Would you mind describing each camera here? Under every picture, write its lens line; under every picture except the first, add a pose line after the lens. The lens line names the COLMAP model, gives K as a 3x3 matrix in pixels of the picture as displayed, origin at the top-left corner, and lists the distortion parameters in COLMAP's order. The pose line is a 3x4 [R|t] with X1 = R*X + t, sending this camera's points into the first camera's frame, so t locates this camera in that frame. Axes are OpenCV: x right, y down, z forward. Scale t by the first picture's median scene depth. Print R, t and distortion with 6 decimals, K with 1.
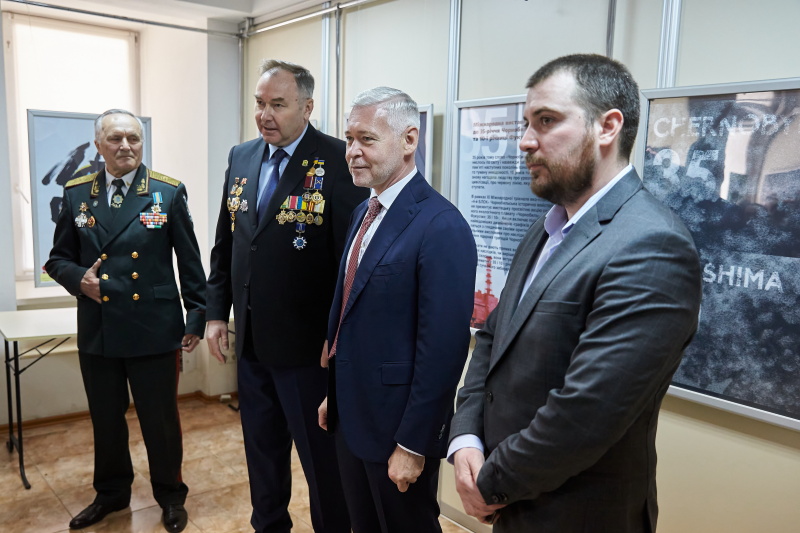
lens RADIAL K [[704.2, 0, 398.7], [0, 704.2, 271.1], [0, 0, 1]] dist [-0.019969, 0.015583]
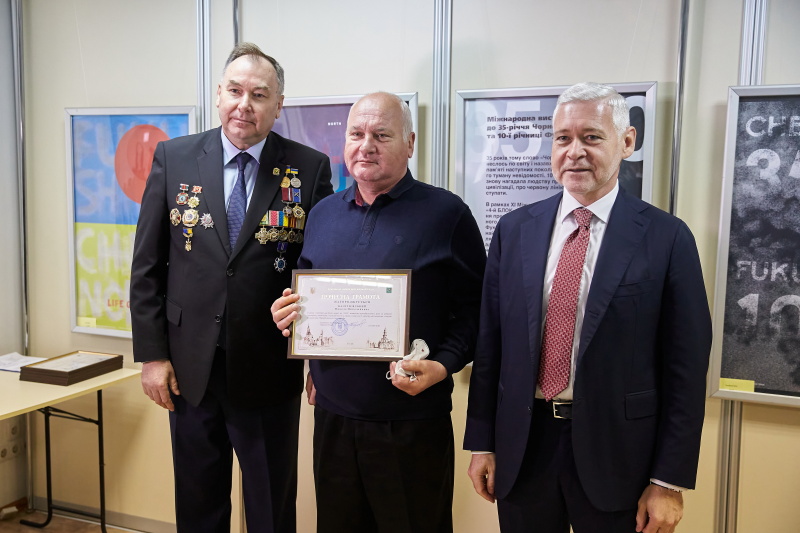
lens RADIAL K [[898.1, 0, 369.2], [0, 898.1, 270.2], [0, 0, 1]] dist [0.002232, 0.133899]
pose [[0.890016, -0.062576, 0.451614, -0.534234], [0.074480, 0.997185, -0.008611, -0.030565], [-0.449804, 0.041300, 0.892172, 0.118077]]
